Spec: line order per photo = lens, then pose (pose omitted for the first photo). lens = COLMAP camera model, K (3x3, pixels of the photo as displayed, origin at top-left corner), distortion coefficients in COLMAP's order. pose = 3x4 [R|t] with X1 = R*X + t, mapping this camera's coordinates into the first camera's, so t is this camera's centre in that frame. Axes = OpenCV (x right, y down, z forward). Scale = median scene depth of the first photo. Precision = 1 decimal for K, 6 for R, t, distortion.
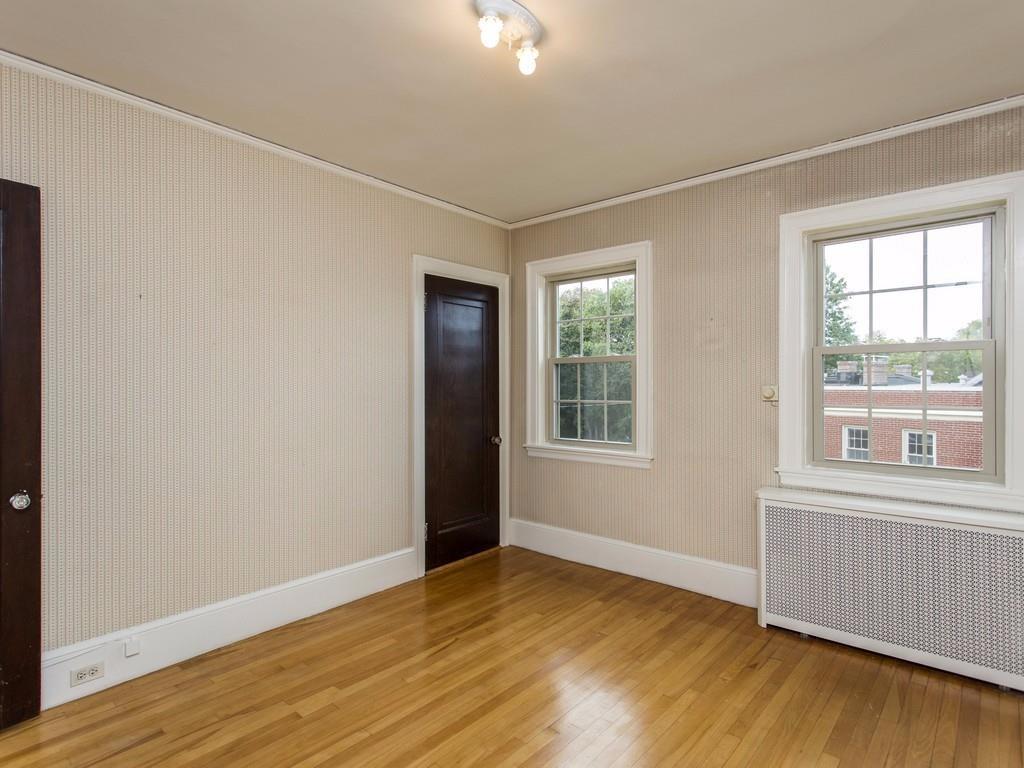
lens RADIAL K [[553.2, 0, 504.3], [0, 553.2, 385.4], [0, 0, 1]] dist [0.021162, -0.000775]
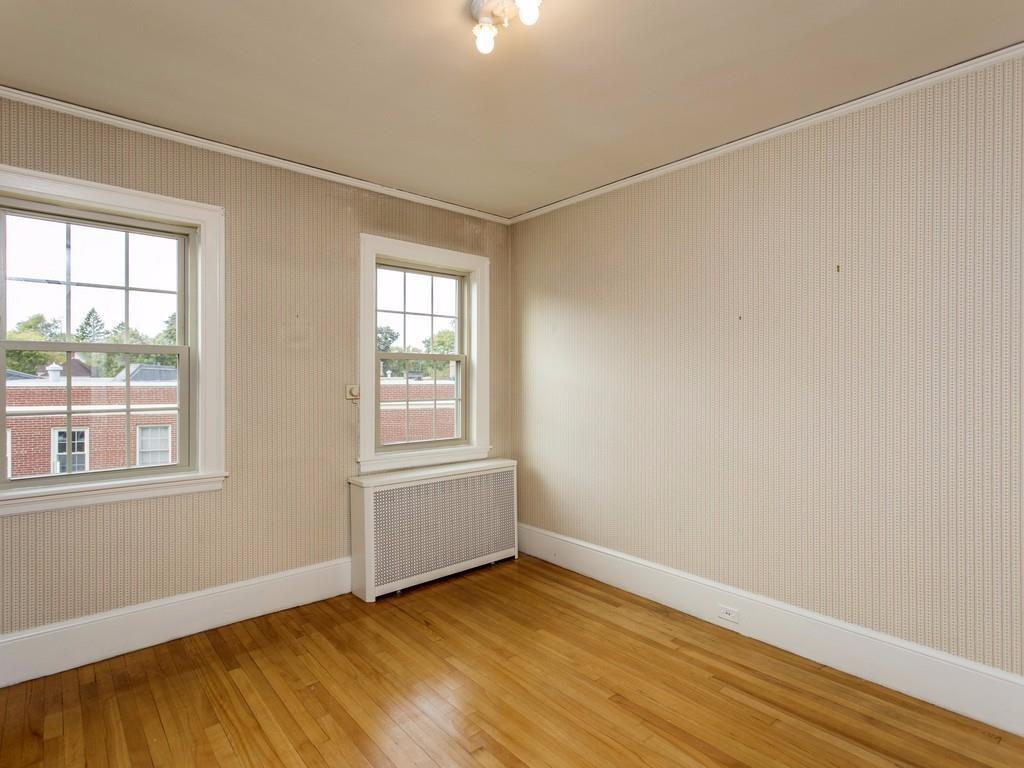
lens RADIAL K [[553.2, 0, 510.4], [0, 553.2, 382.2], [0, 0, 1]] dist [0.021162, -0.000775]
pose [[0.129106, -0.003030, 0.991626, -0.573858], [0.002278, 0.999994, 0.002759, -0.008077], [-0.991628, 0.001902, 0.129112, 0.557623]]
